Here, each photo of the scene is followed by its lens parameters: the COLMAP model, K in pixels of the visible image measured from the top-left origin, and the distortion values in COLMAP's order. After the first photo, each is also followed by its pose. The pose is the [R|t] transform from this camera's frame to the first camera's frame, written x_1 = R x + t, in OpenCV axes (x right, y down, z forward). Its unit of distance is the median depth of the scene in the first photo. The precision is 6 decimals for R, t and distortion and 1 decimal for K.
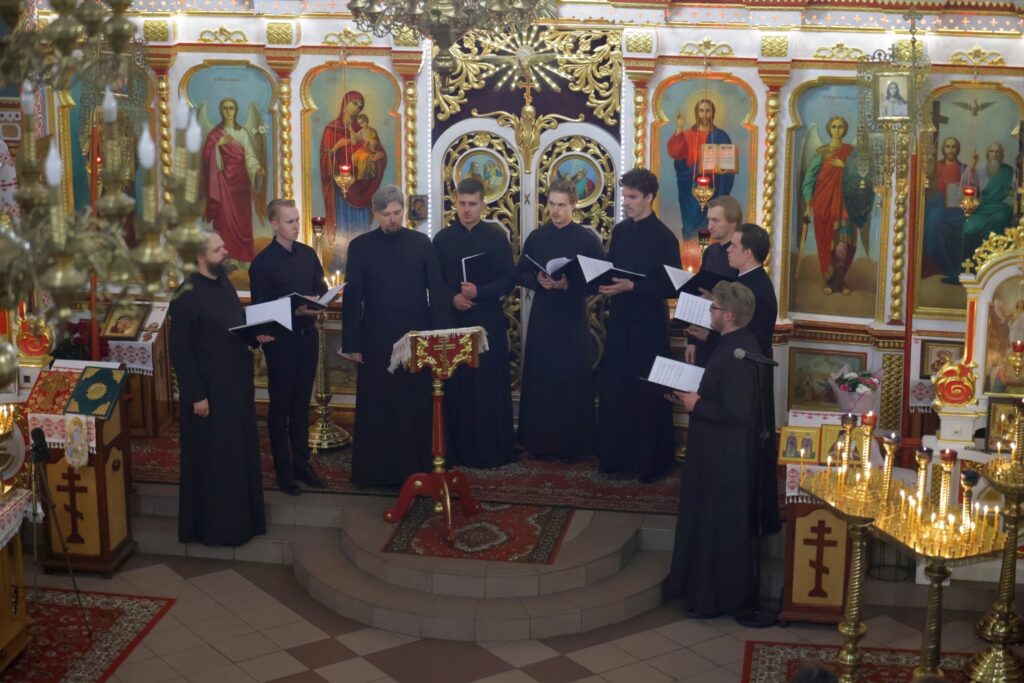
lens RADIAL K [[2060.1, 0, 509.1], [0, 2060.1, 336.5], [0, 0, 1]] dist [-0.130852, 0.000000]
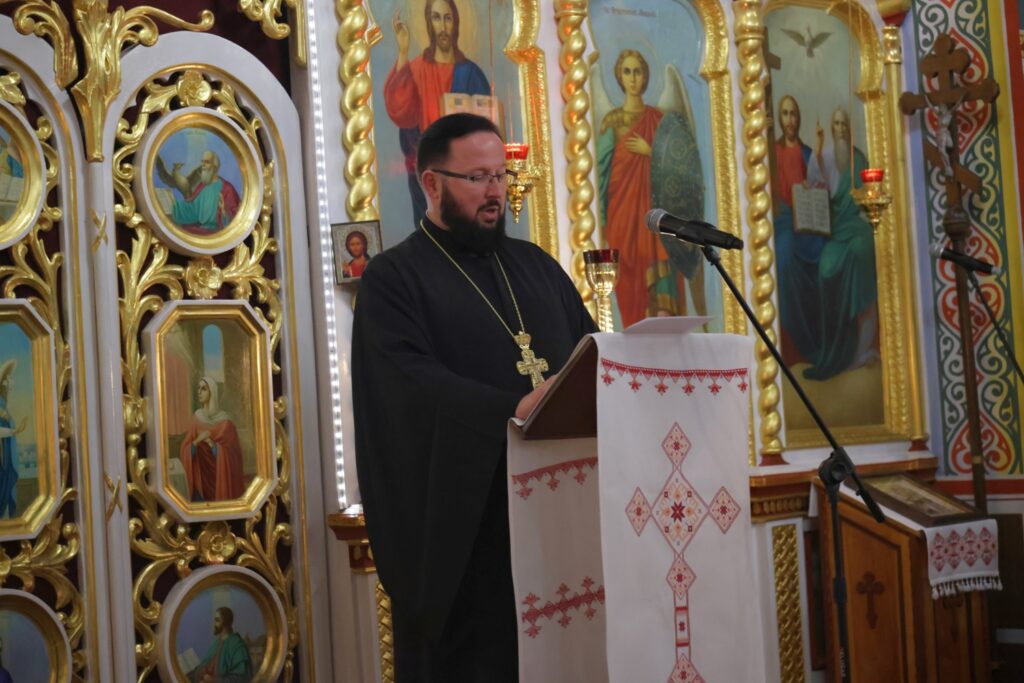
lens RADIAL K [[2060.1, 0, 513.2], [0, 2060.1, 324.7], [0, 0, 1]] dist [-0.130852, 0.000000]
pose [[0.576015, 0.001059, 0.817438, -0.255331], [0.281412, 0.938616, -0.199516, 0.043768], [-0.767472, 0.344961, 0.540359, 0.774436]]
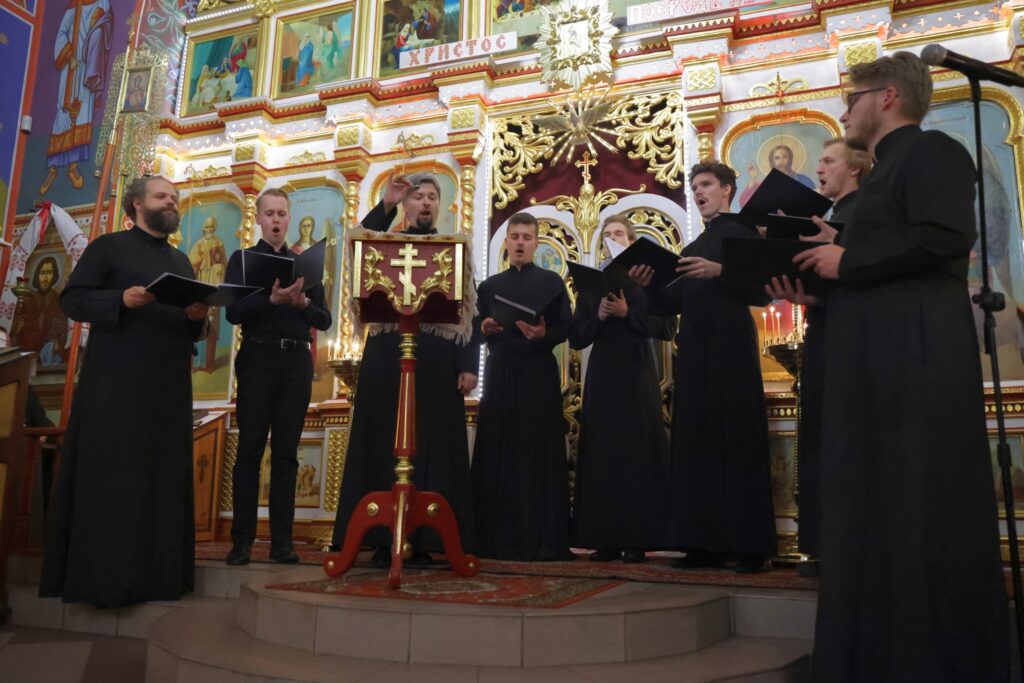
lens RADIAL K [[811.7, 0, 509.3], [0, 811.7, 344.9], [0, 0, 1]] dist [-0.014669, 0.001512]
pose [[0.983084, -0.021351, -0.181908, 0.041650], [-0.062326, 0.894914, -0.441865, 0.125910], [0.172226, 0.445728, 0.878444, 0.707684]]
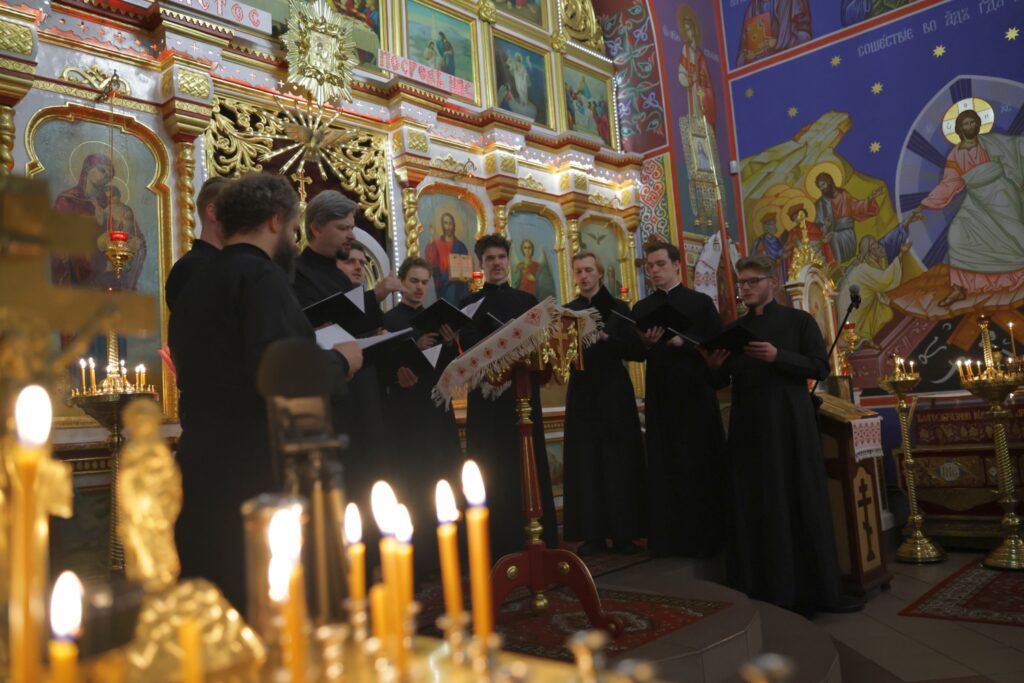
lens RADIAL K [[811.7, 0, 510.3], [0, 811.7, 343.4], [0, 0, 1]] dist [-0.014669, 0.001512]
pose [[0.556424, 0.035506, 0.830139, -0.241911], [0.296848, 0.924657, -0.238520, 0.061647], [-0.776063, 0.379143, 0.503961, 0.782522]]
